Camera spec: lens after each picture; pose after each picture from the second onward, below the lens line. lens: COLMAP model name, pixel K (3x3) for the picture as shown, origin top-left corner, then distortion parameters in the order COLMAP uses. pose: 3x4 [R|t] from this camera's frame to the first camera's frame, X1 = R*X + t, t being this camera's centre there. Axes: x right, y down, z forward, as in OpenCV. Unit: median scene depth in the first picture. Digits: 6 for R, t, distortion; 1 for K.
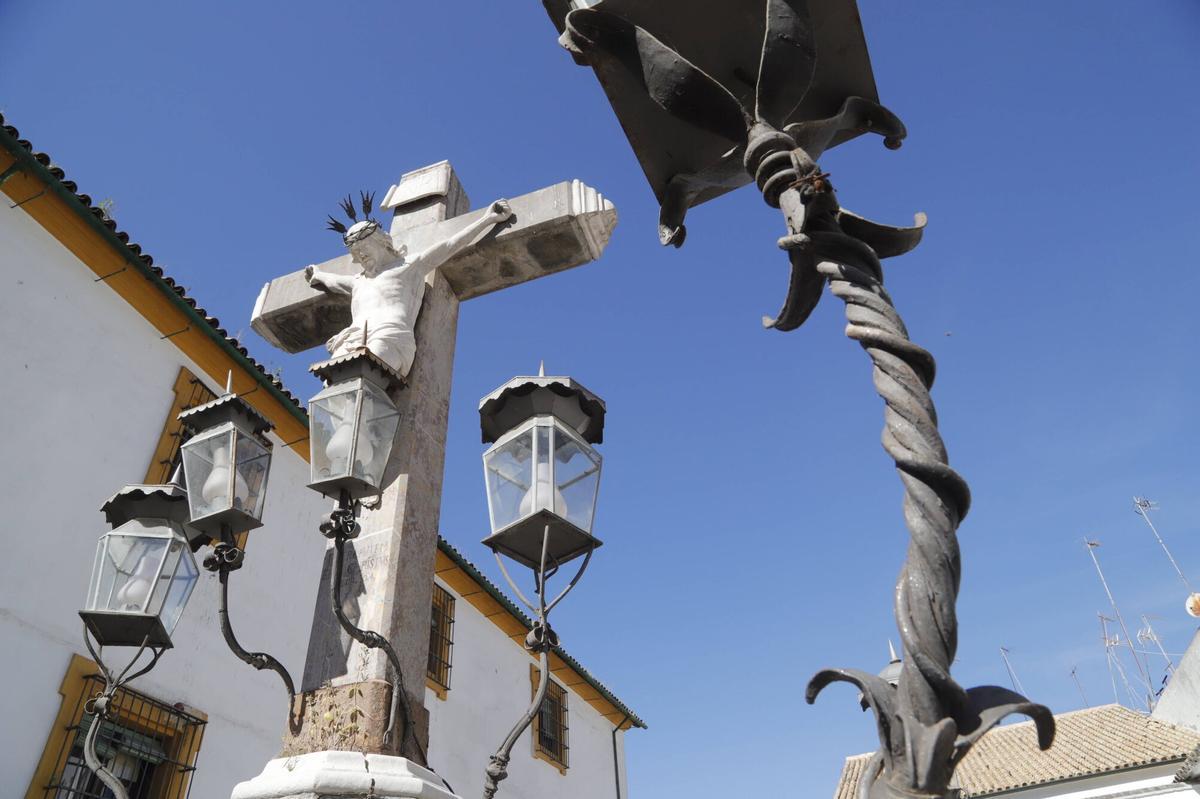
lens RADIAL K [[788.8, 0, 600.0], [0, 788.8, 399.5], [0, 0, 1]] dist [-0.107311, 0.001549]
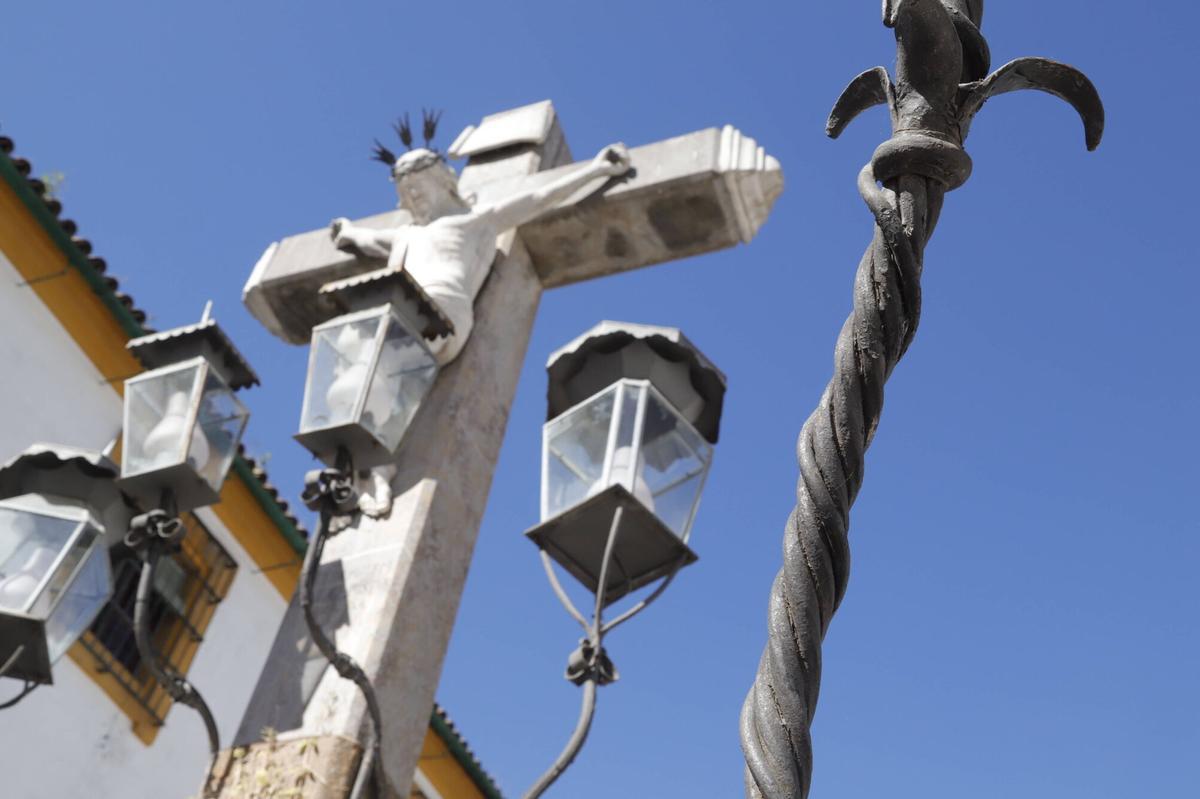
lens RADIAL K [[1246.1, 0, 600.0], [0, 1246.1, 399.5], [0, 0, 1]] dist [0.010862, -0.016634]
pose [[0.985477, 0.095695, -0.140278, 0.038700], [-0.116632, 0.981849, -0.149567, 0.147954], [0.123419, 0.163755, 0.978750, -0.061190]]
